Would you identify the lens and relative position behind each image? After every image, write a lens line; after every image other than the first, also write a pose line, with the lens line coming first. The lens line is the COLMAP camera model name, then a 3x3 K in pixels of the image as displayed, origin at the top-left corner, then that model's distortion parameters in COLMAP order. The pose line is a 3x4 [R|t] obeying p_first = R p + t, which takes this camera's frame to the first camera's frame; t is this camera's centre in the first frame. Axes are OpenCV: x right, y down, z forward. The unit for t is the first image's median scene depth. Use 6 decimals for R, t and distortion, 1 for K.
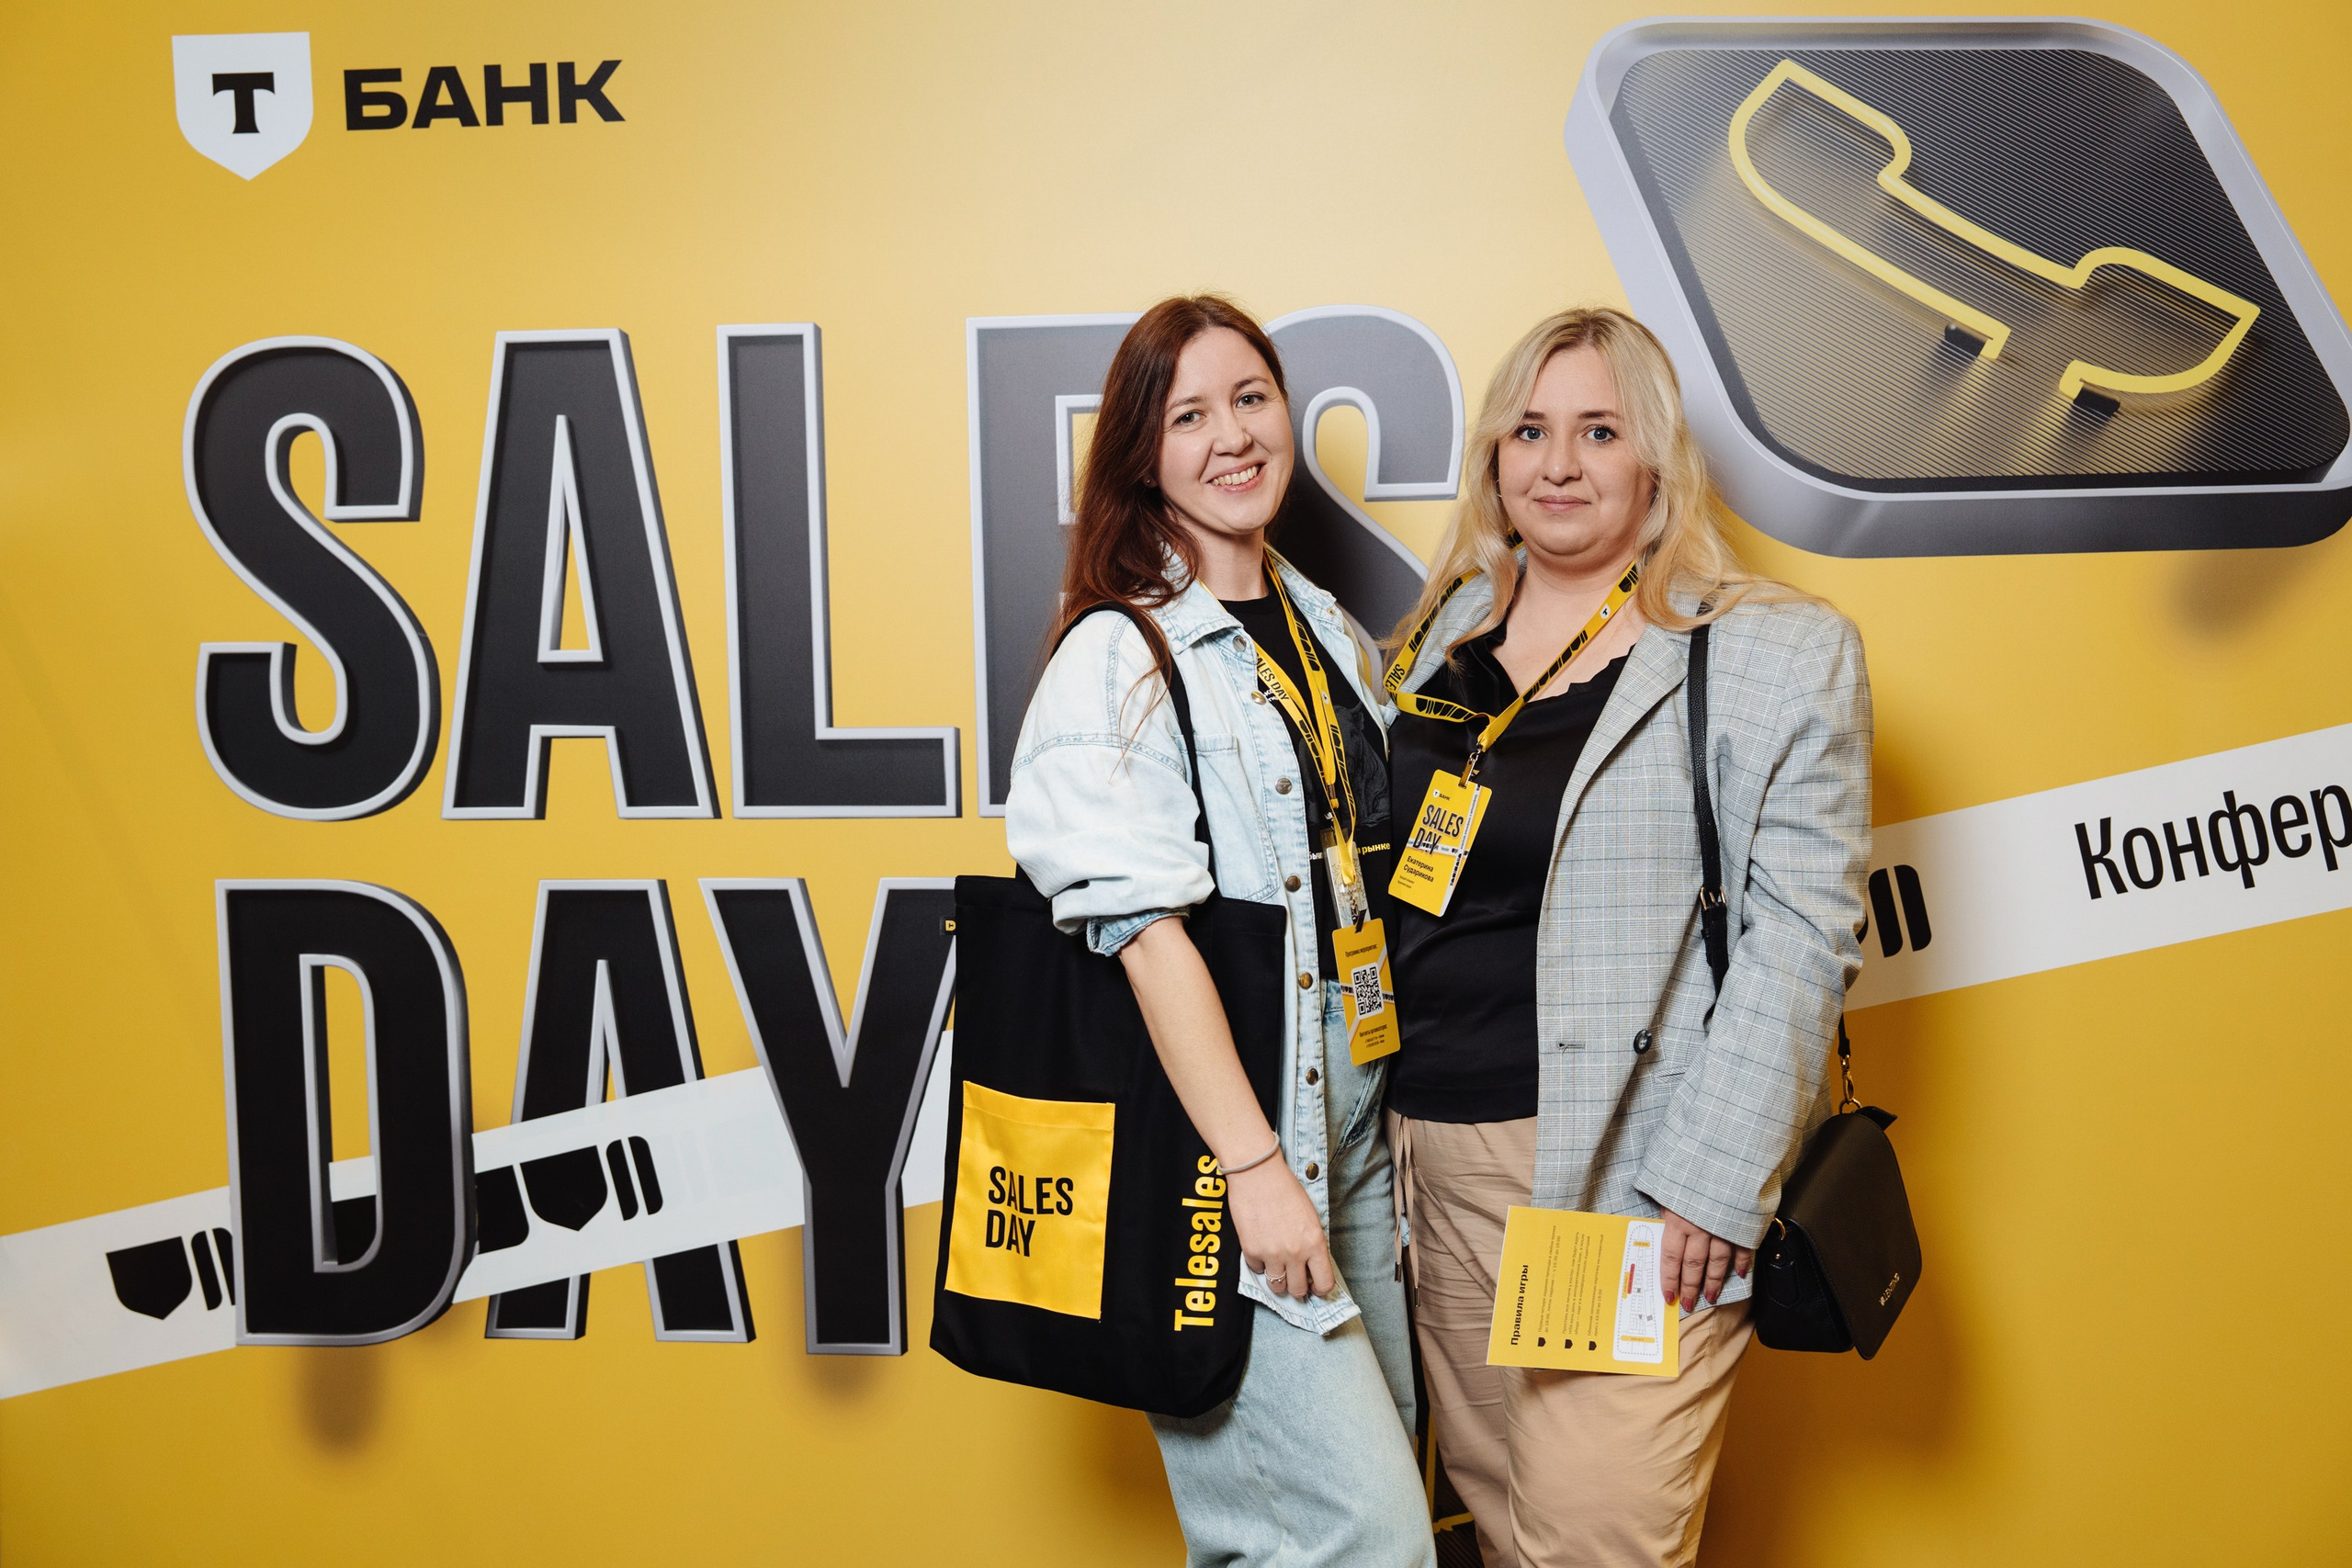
lens RADIAL K [[2623.0, 0, 1161.9], [0, 2623.0, 780.5], [0, 0, 1]] dist [0.058494, 0.000000]
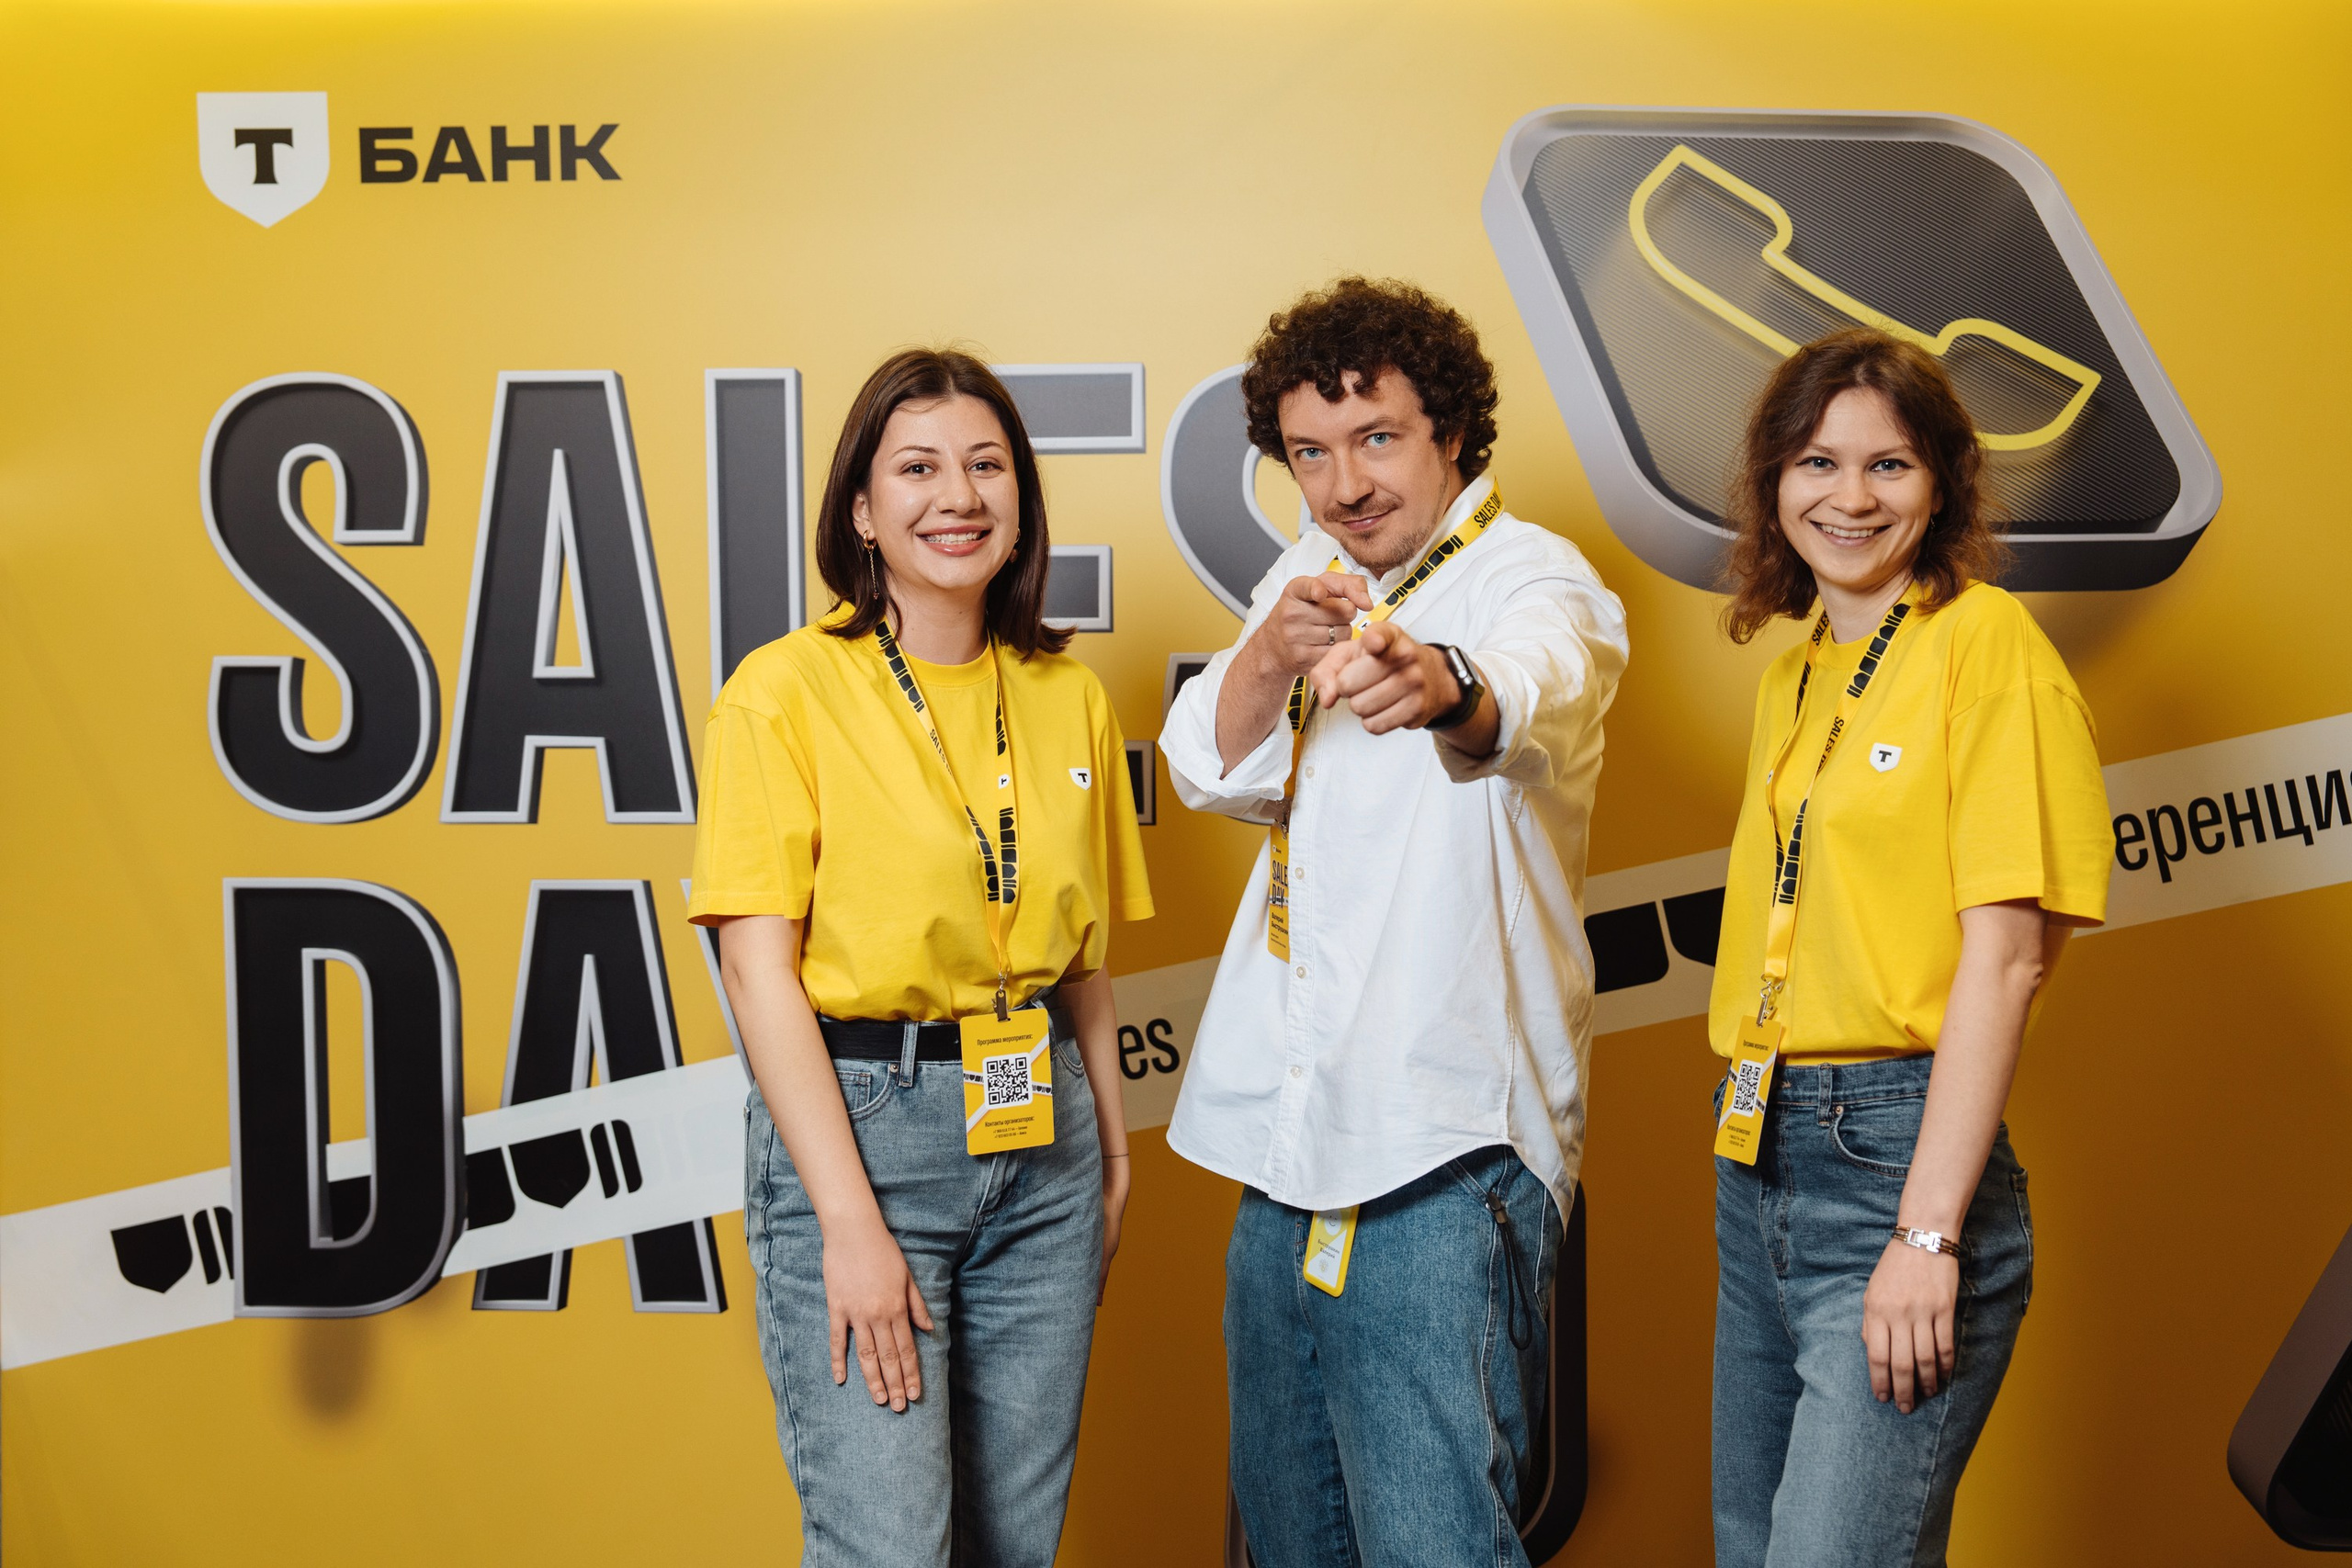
lens RADIAL K [[2902.1, 0, 1181.3], [0, 2902.1, 773.1], [0, 0, 1]] dist [0.097506, 0.000000]
pose [[0.999714, 0.009410, 0.021976, 0.002330], [-0.009070, 0.999838, -0.015519, 0.010286], [-0.022118, 0.015315, 0.999638, -0.198806]]
